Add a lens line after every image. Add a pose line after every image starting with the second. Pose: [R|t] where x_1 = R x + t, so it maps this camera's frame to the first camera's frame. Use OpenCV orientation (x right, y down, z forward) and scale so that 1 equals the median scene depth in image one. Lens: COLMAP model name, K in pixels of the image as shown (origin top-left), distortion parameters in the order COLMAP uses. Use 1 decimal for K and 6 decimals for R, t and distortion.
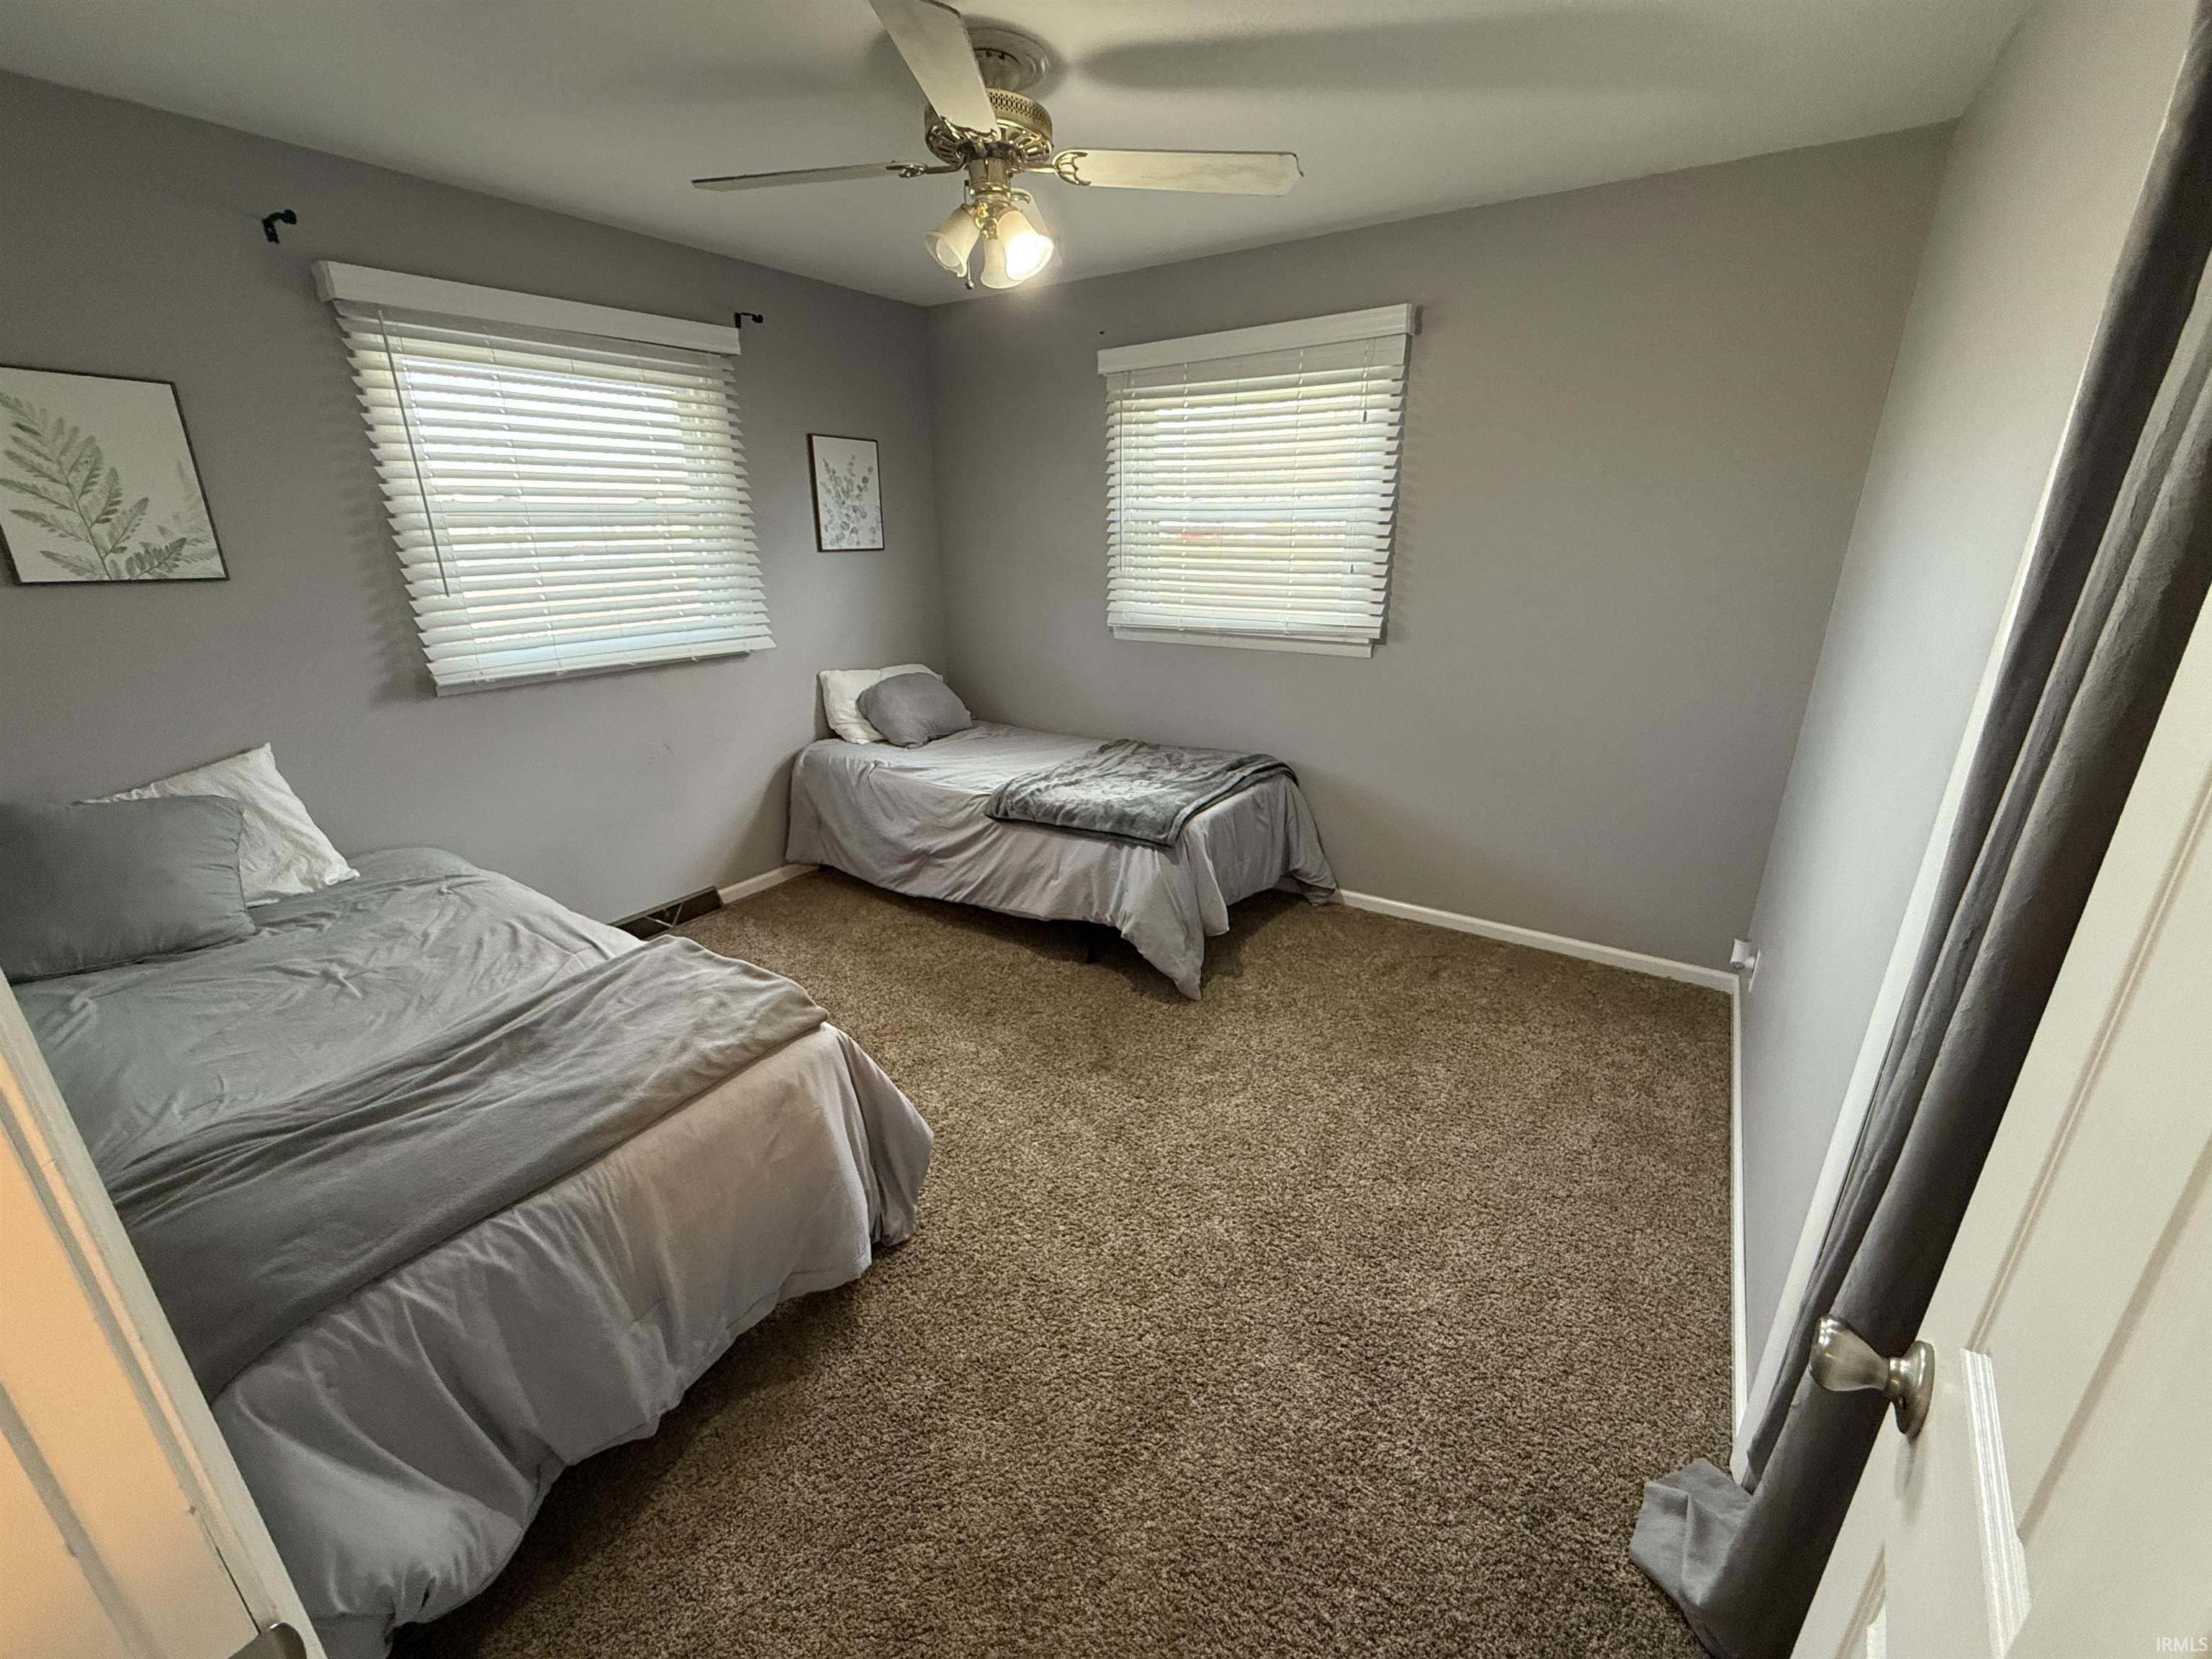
lens RADIAL K [[881.6, 0, 1108.7], [0, 881.6, 829.2], [0, 0, 1]] dist [0.001027, -0.000403]
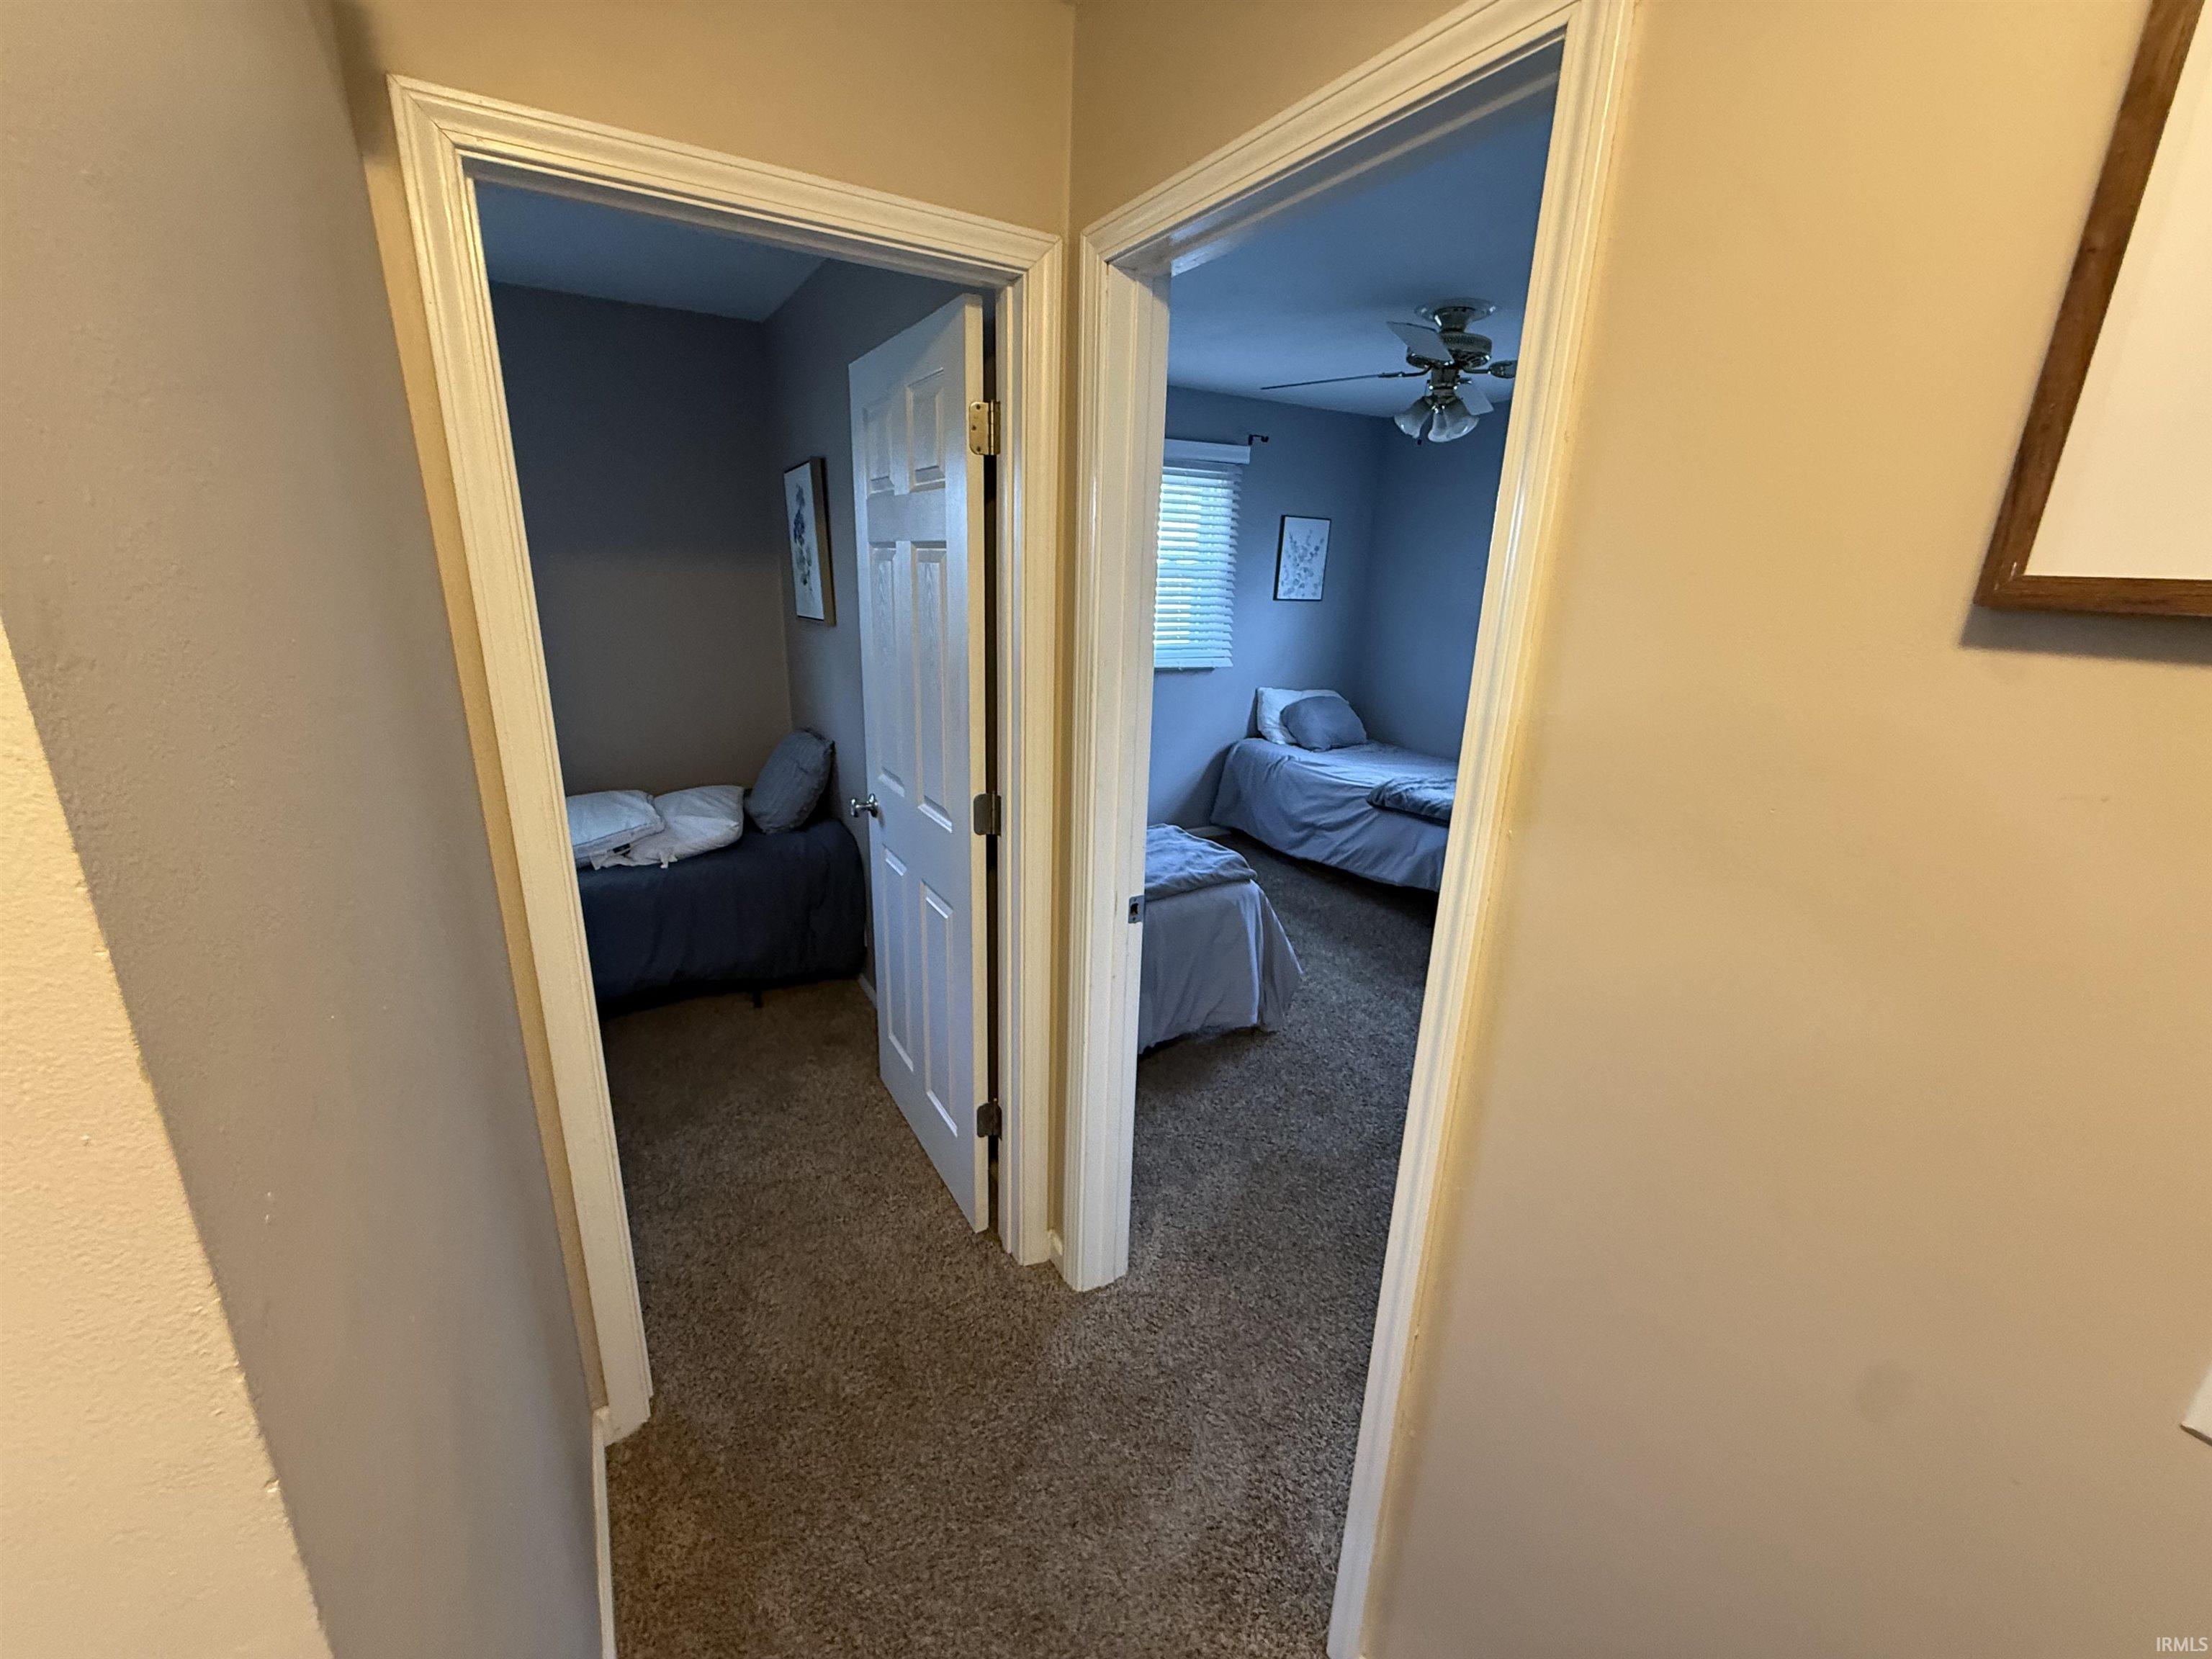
lens RADIAL K [[881.6, 0, 1110.9], [0, 881.6, 829.4], [0, 0, 1]] dist [0.001027, -0.000403]
pose [[0.902651, 0.158167, -0.400255, 0.047845], [-0.177104, 0.984136, -0.010507, 0.100656], [0.392243, 0.080371, 0.916344, -0.345432]]
